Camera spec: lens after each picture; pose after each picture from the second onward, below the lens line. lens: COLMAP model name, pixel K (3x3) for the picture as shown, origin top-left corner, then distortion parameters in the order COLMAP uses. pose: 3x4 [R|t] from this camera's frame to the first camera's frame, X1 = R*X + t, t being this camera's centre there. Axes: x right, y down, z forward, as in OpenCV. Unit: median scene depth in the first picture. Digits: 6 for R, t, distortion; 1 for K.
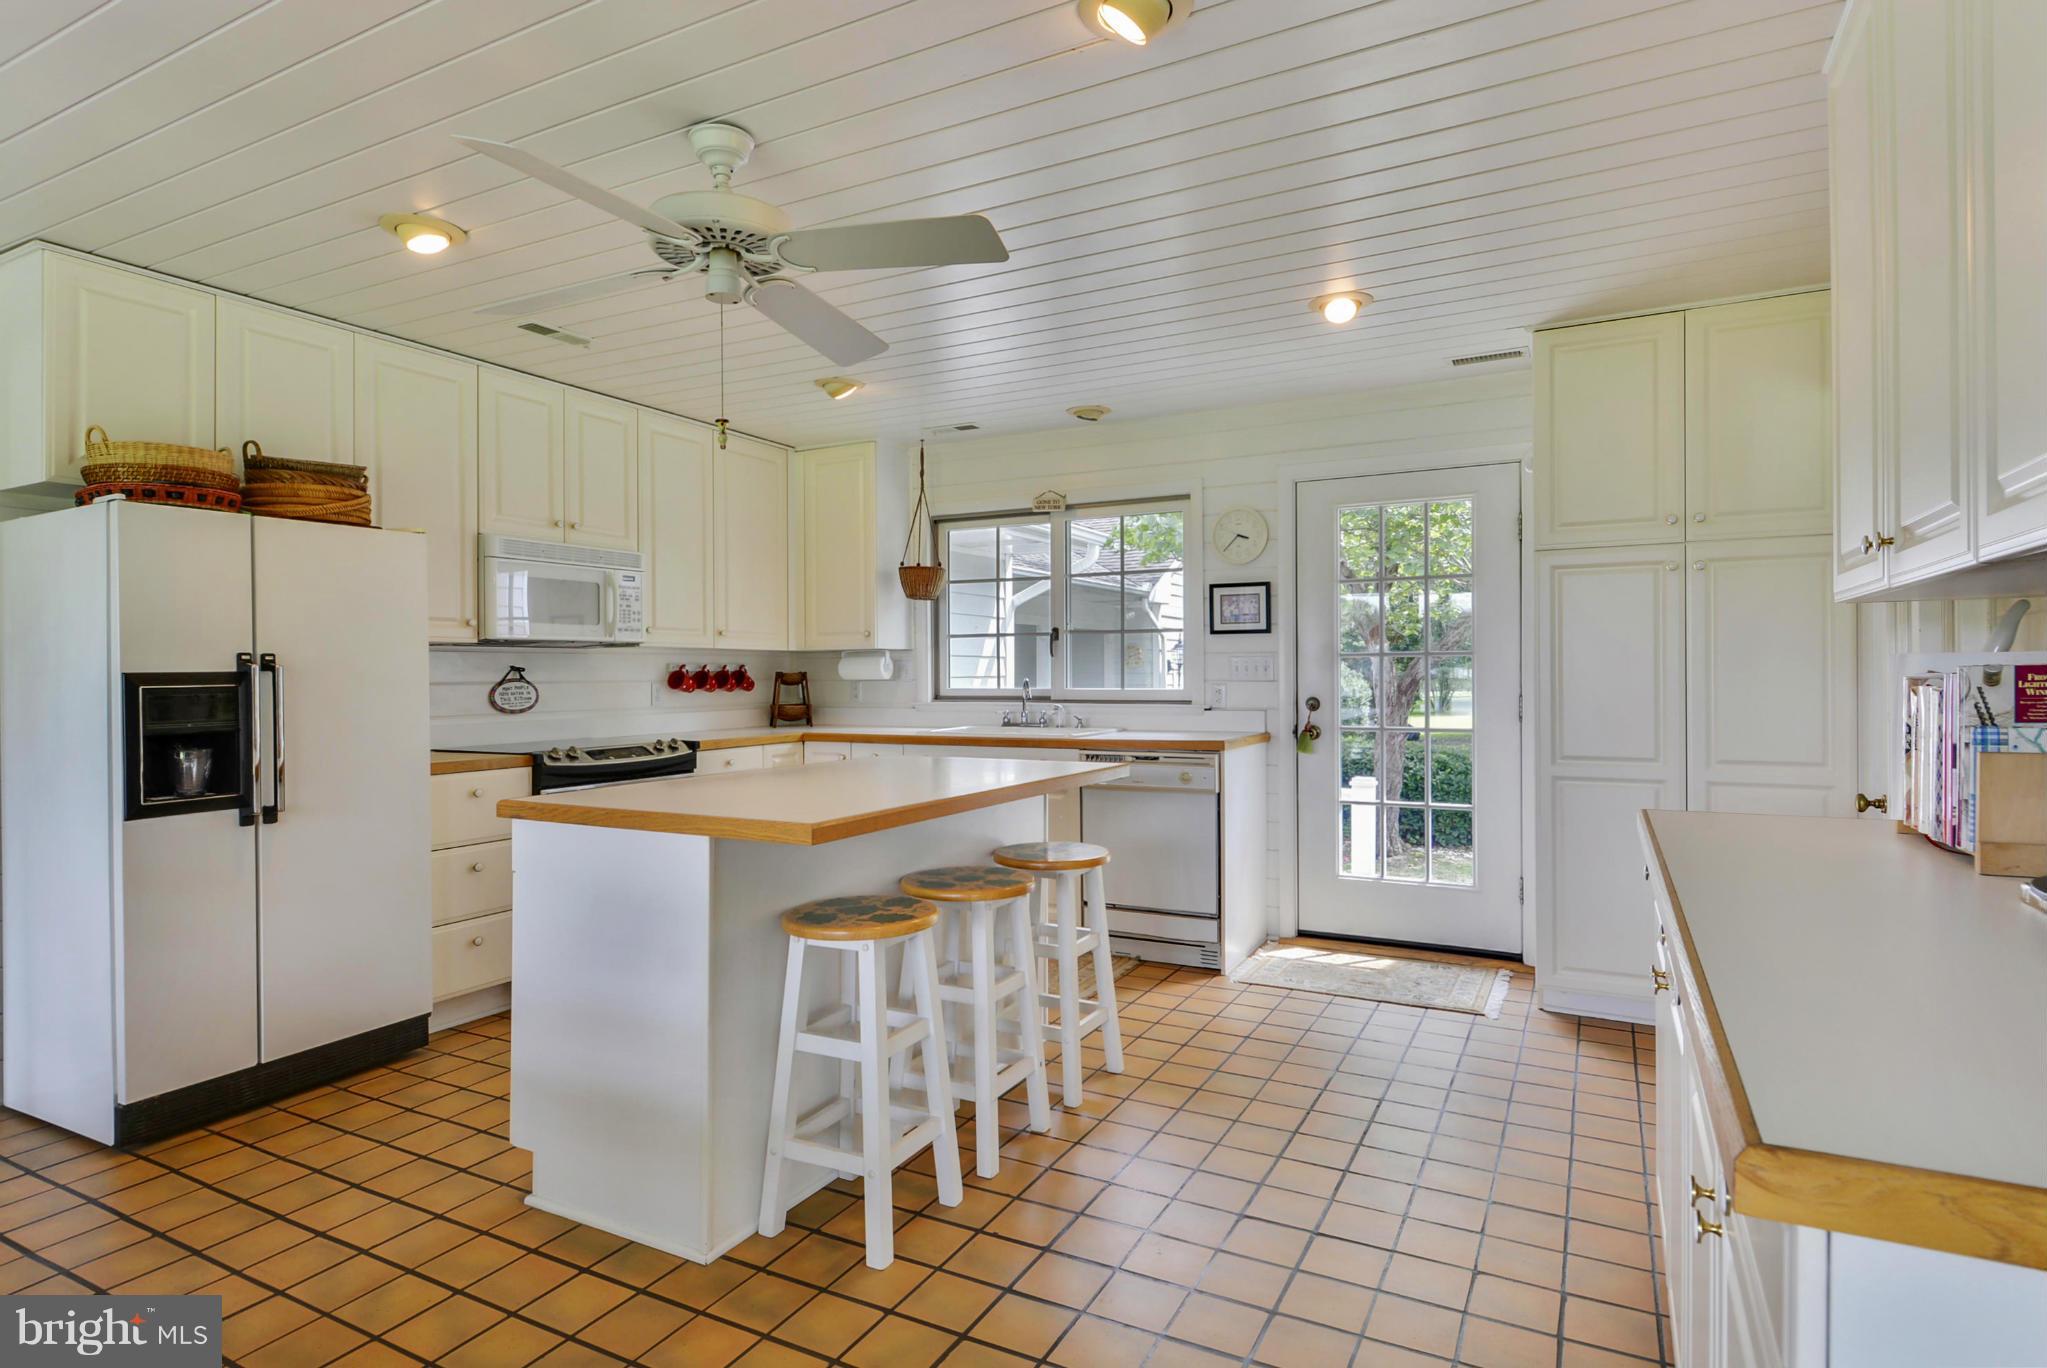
lens RADIAL K [[1051.2, 0, 1034.2], [0, 1051.2, 686.8], [0, 0, 1]] dist [-0.004089, -0.000541]
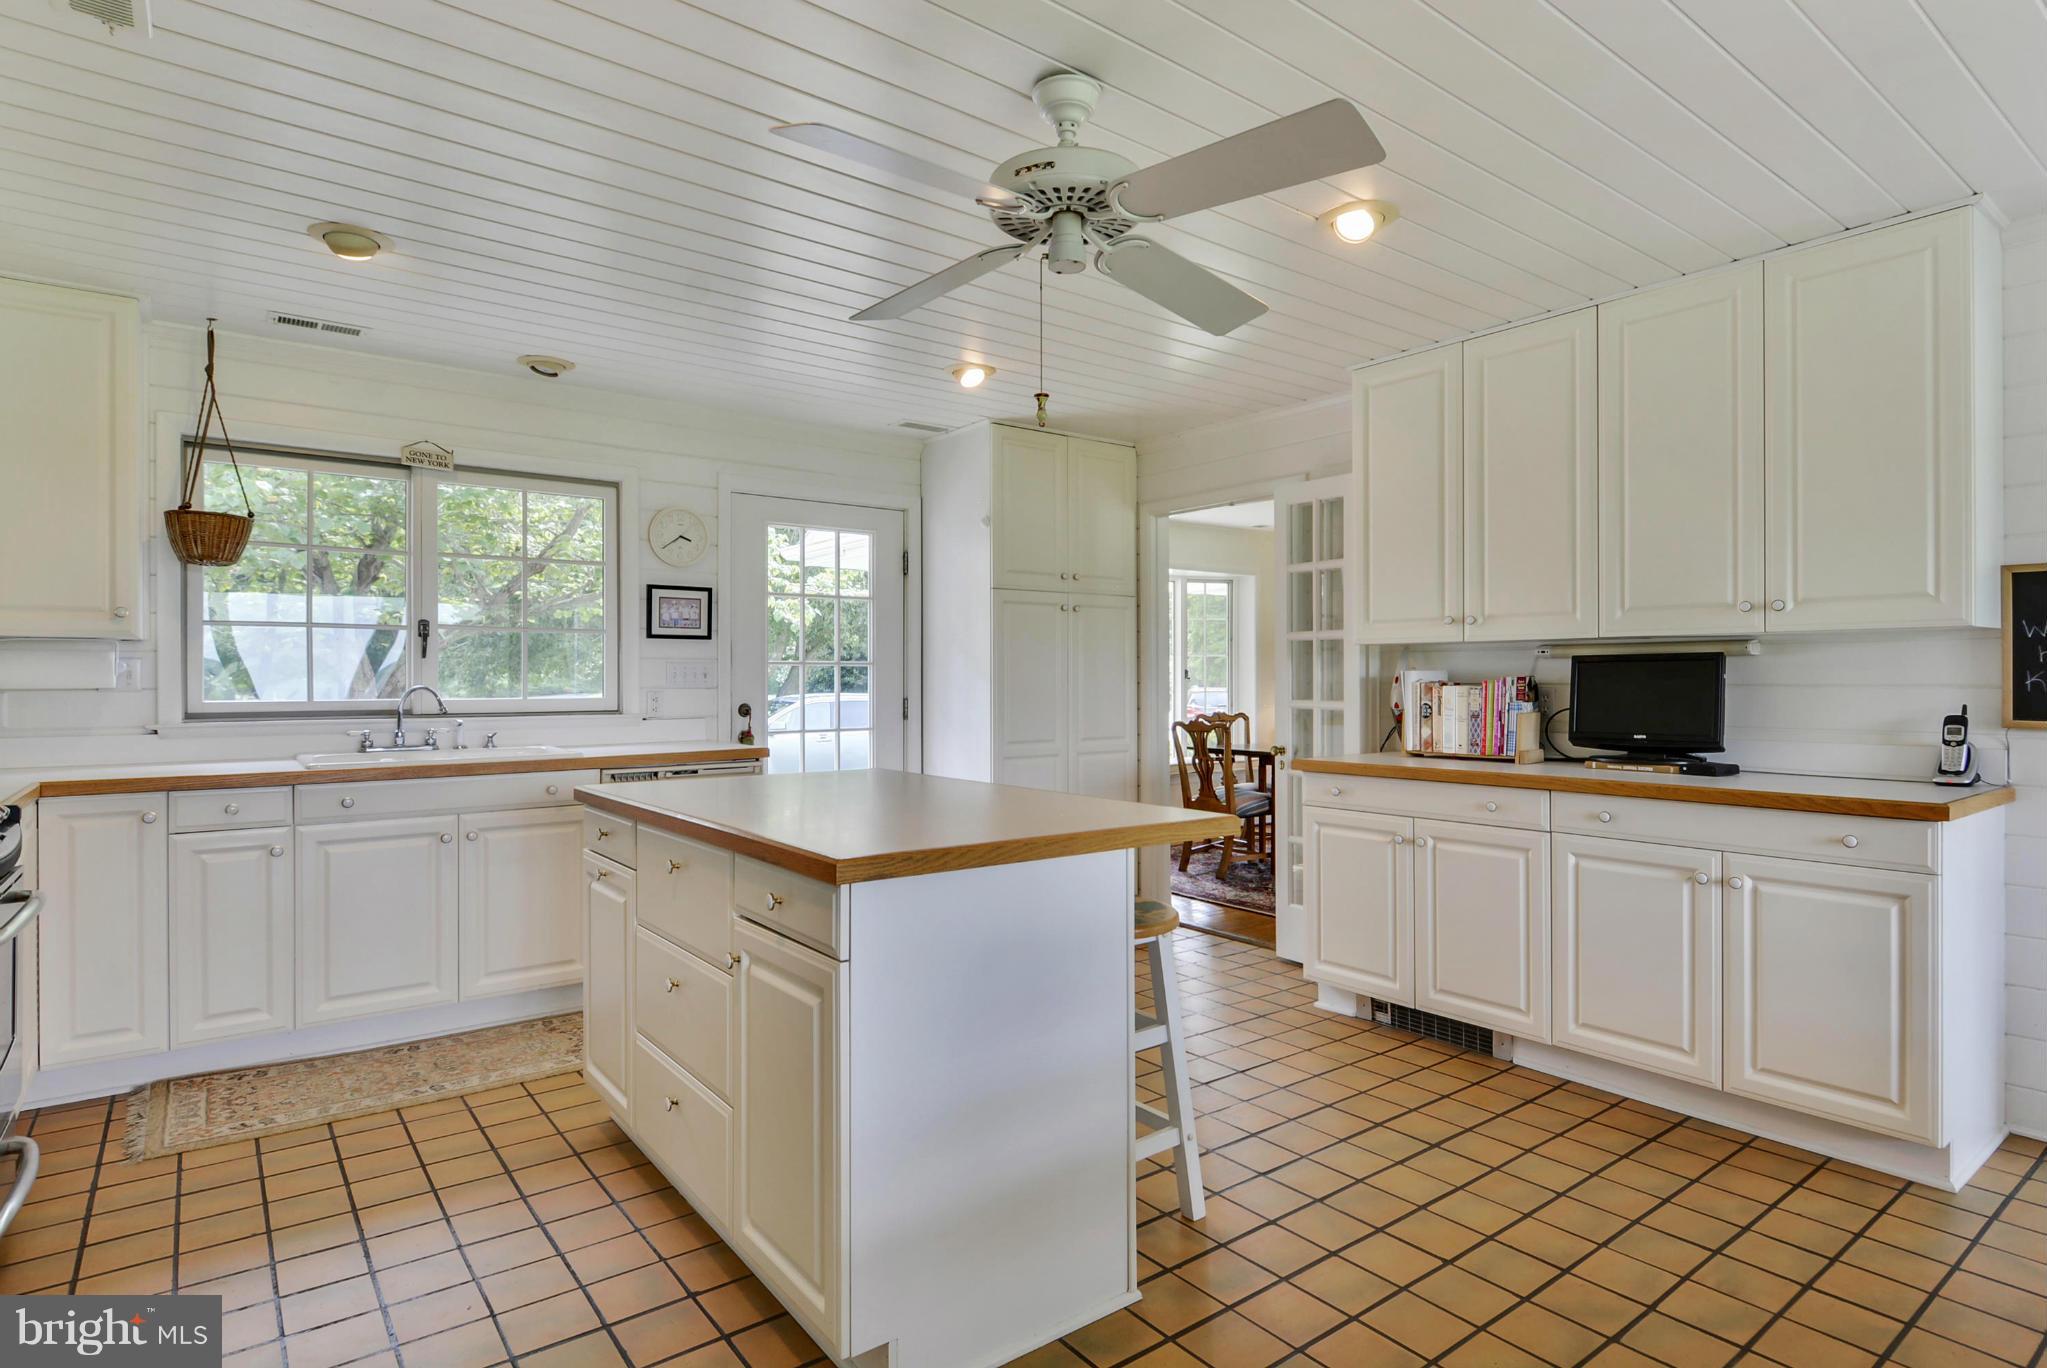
lens RADIAL K [[1051.2, 0, 1016.0], [0, 1051.2, 684.8], [0, 0, 1]] dist [-0.004089, -0.000541]
pose [[0.420008, 0.000652, 0.907520, -0.542760], [0.012183, 0.999906, -0.006356, 0.001194], [-0.907439, 0.013727, 0.419960, 0.317641]]
